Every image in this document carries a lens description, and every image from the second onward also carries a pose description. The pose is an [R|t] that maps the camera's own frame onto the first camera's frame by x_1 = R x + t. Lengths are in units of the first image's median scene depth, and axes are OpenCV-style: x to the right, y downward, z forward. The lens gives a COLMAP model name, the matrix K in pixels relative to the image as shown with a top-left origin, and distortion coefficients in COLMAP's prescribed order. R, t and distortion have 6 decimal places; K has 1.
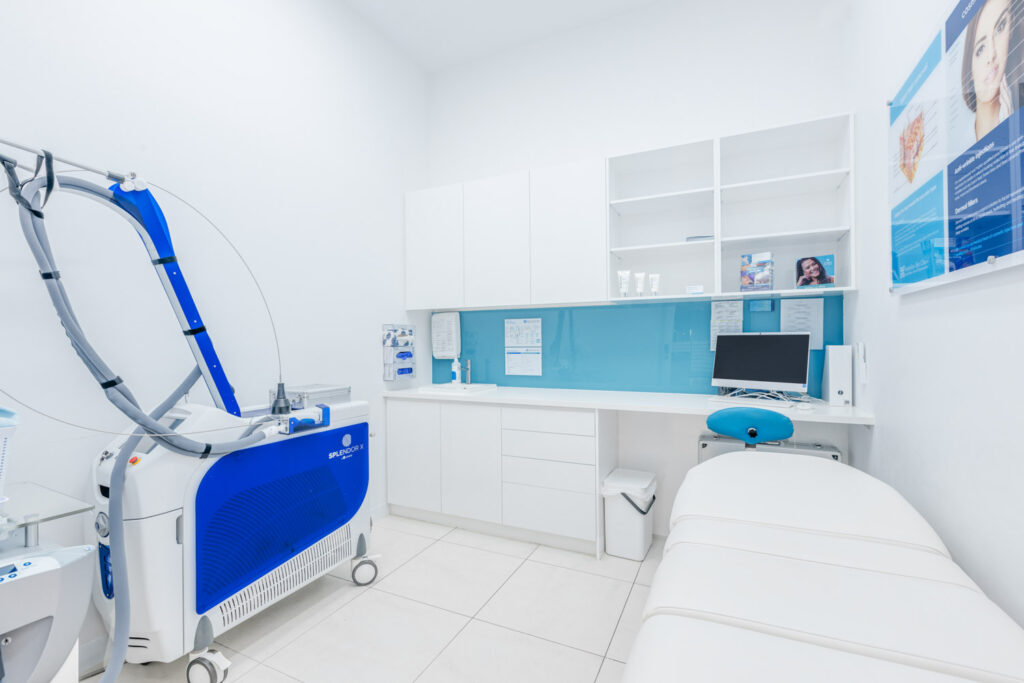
lens RADIAL K [[456.8, 0, 508.2], [0, 456.8, 352.1], [0, 0, 1]] dist [-0.002809, -0.000312]
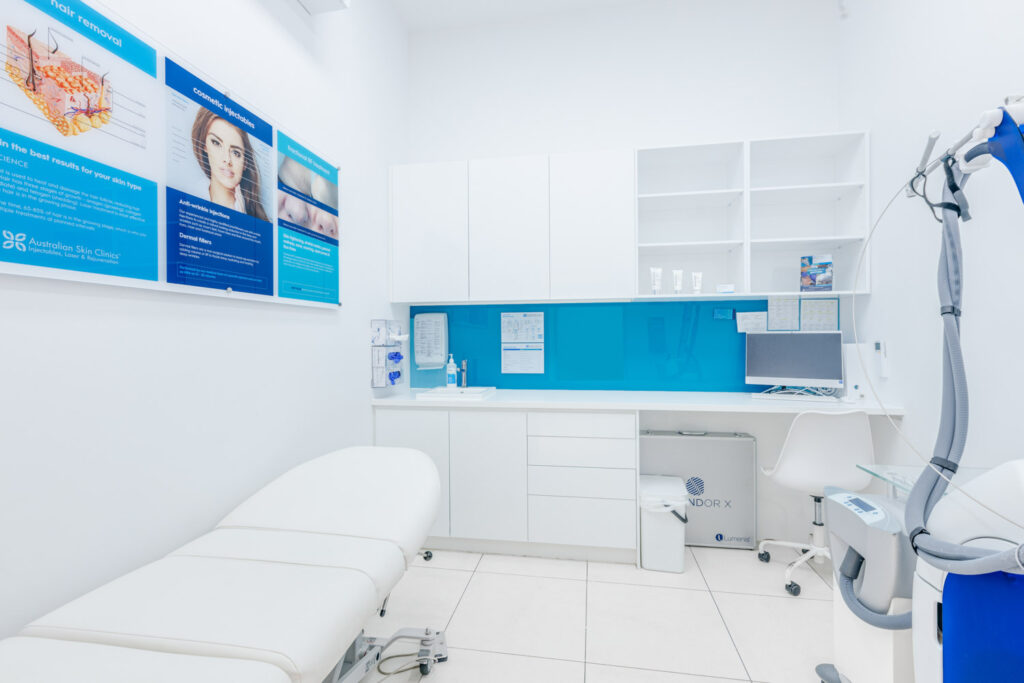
lens RADIAL K [[458.6, 0, 512.0], [0, 458.6, 341.5], [0, 0, 1]] dist [0.018387, -0.000381]
pose [[0.956424, 0.009655, 0.291821, -0.318425], [-0.005677, 0.999879, -0.014476, -0.000788], [-0.291926, 0.012188, 0.956363, 0.149922]]
